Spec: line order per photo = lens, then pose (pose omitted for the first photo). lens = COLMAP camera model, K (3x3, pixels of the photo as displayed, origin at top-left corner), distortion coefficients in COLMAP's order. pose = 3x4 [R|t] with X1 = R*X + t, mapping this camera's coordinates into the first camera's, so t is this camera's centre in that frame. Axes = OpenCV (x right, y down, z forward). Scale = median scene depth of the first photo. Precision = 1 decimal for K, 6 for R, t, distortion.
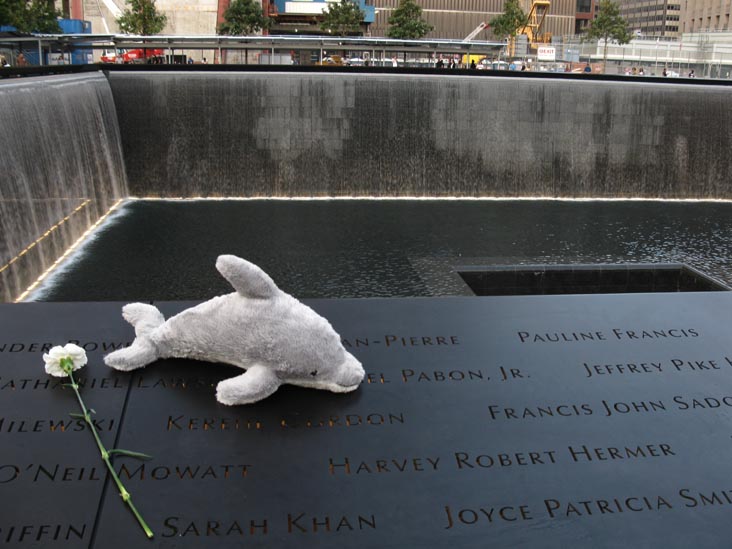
lens RADIAL K [[781.0, 0, 385.7], [0, 781.0, 266.6], [0, 0, 1]] dist [-0.116816, 0.000000]
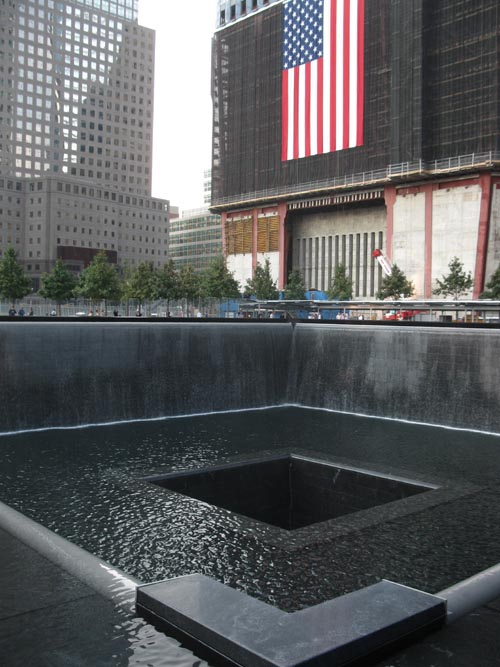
lens RADIAL K [[711.7, 0, 250.6], [0, 711.7, 339.4], [0, 0, 1]] dist [-0.116816, 0.000000]
pose [[0.551347, 0.013956, -0.834159, 0.756362], [-0.214966, 0.968475, -0.125881, -0.013324], [0.806105, 0.248720, 0.536966, 0.116931]]
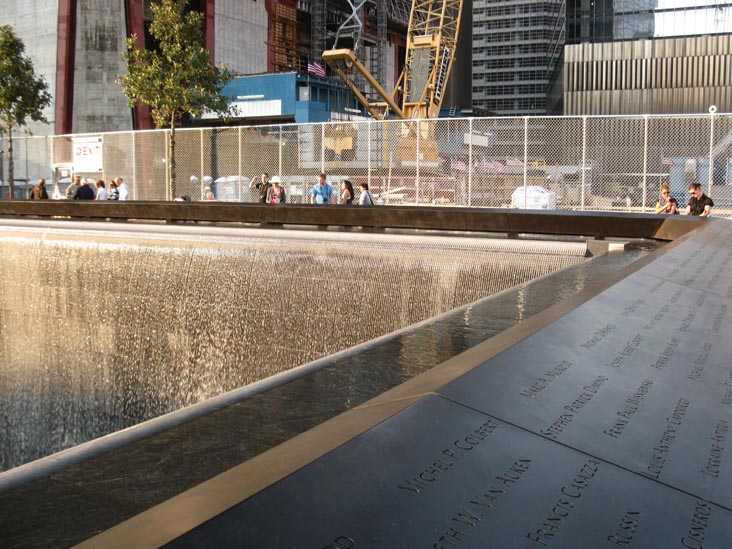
lens RADIAL K [[781.0, 0, 368.0], [0, 781.0, 275.4], [0, 0, 1]] dist [-0.116816, 0.000000]
pose [[0.819661, 0.046660, -0.570945, 0.619557], [-0.136381, 0.983914, -0.115381, -0.192990], [0.556378, 0.172440, 0.812840, 0.802683]]
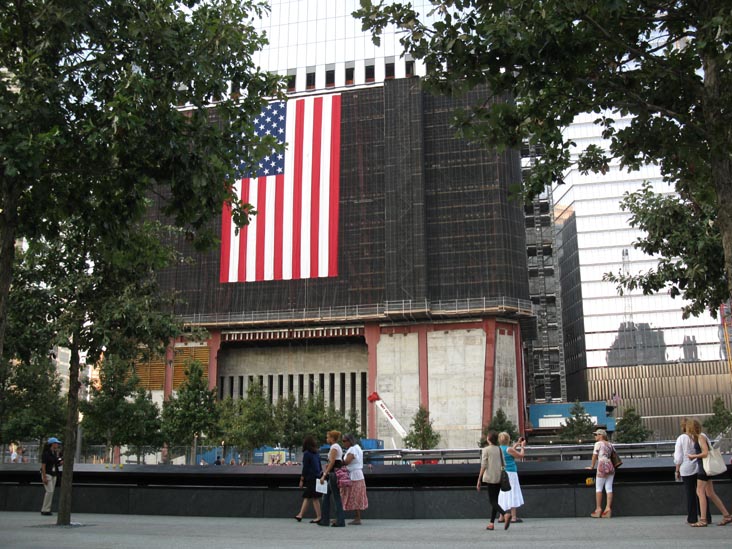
lens RADIAL K [[781.0, 0, 379.7], [0, 781.0, 270.7], [0, 0, 1]] dist [-0.116816, 0.000000]
pose [[0.938203, -0.119700, -0.324726, 0.081603], [-0.057756, 0.870973, -0.487925, 0.083232], [0.341232, 0.476527, 0.810236, -0.248712]]
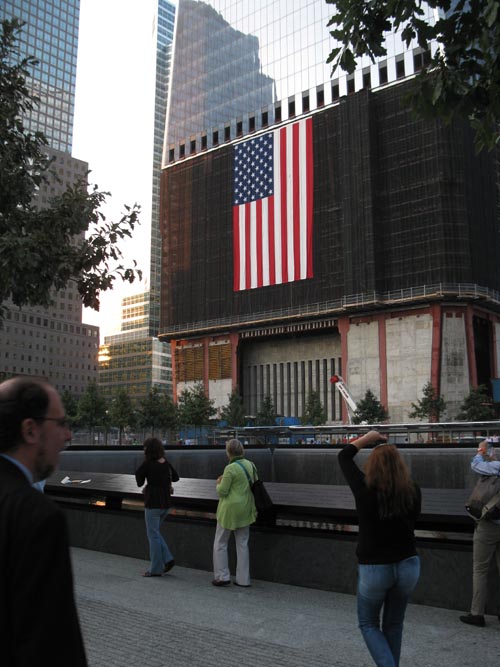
lens RADIAL K [[711.7, 0, 255.0], [0, 711.7, 332.6], [0, 0, 1]] dist [-0.116816, 0.000000]
pose [[0.661132, -0.138677, -0.737342, 0.697075], [-0.171836, 0.928658, -0.328735, 0.017684], [0.730326, 0.344039, 0.590136, -0.013097]]
